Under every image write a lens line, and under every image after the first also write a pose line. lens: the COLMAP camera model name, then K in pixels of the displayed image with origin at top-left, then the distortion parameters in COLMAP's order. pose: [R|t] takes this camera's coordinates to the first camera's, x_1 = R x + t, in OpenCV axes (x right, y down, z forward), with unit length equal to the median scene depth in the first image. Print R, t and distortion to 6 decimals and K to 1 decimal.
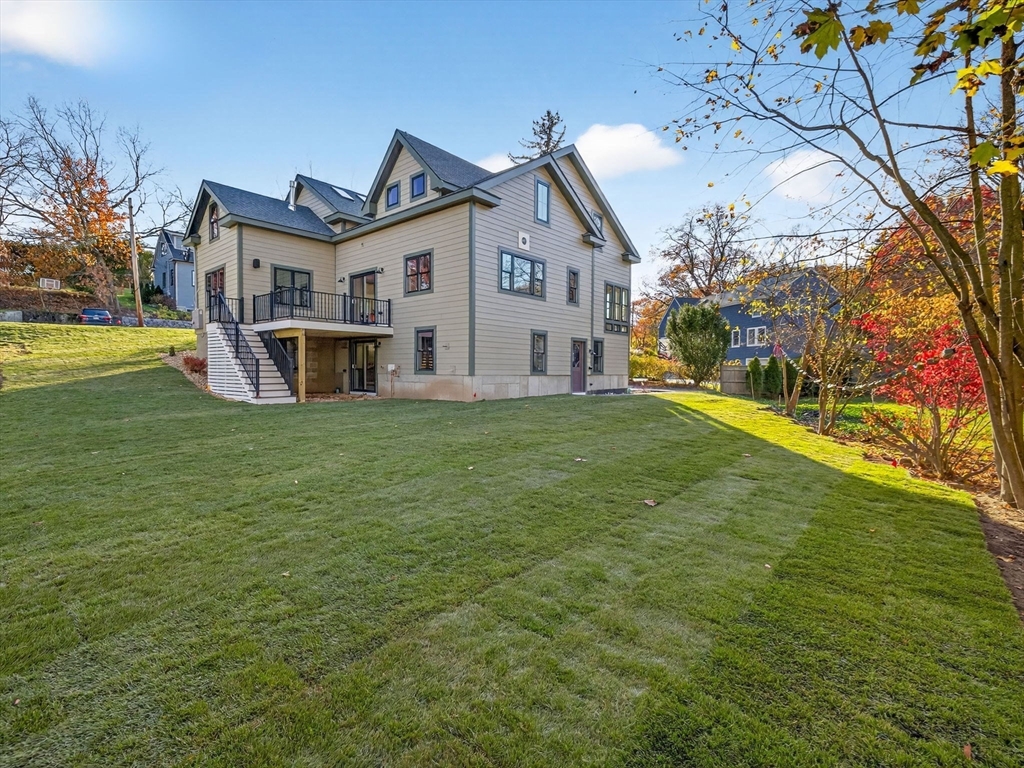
lens RADIAL K [[482.7, 0, 512.0], [0, 482.7, 384.0], [0, 0, 1]] dist [0.002336, 0.000477]
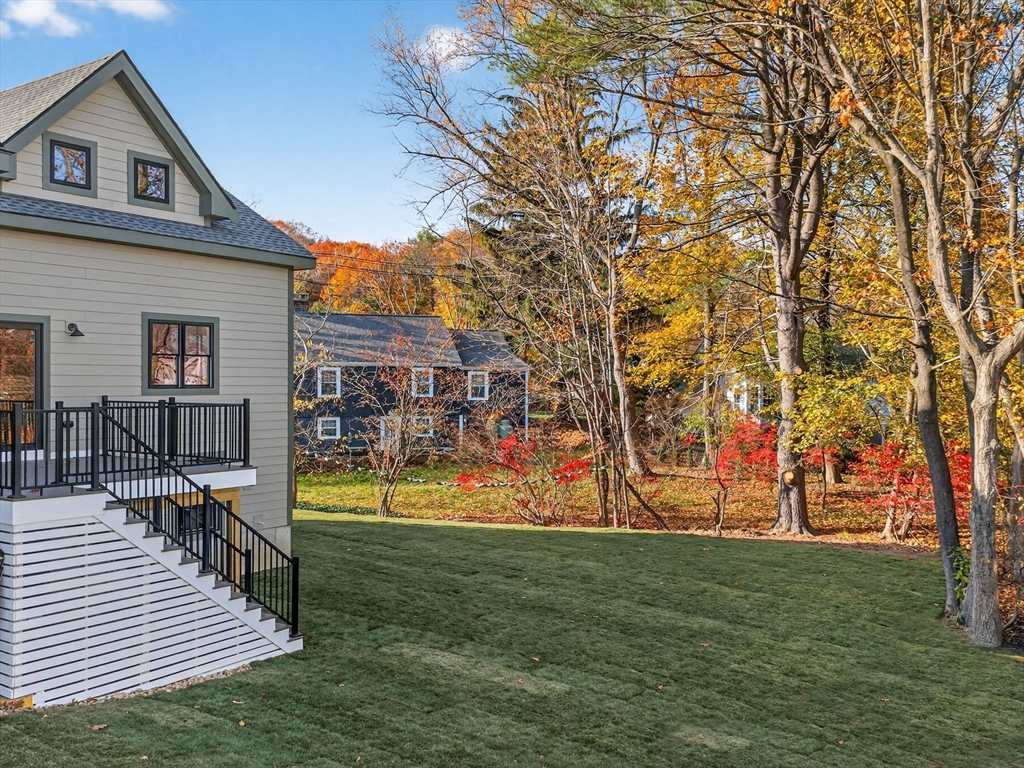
lens RADIAL K [[760.9, 0, 512.0], [0, 760.9, 384.0], [0, 0, 1]] dist [0.003898, 0.000287]
pose [[-0.030195, 0.008793, 0.999505, -1.018270], [0.033368, 0.999413, -0.007784, -0.173900], [-0.998987, 0.033117, -0.030471, 0.646833]]
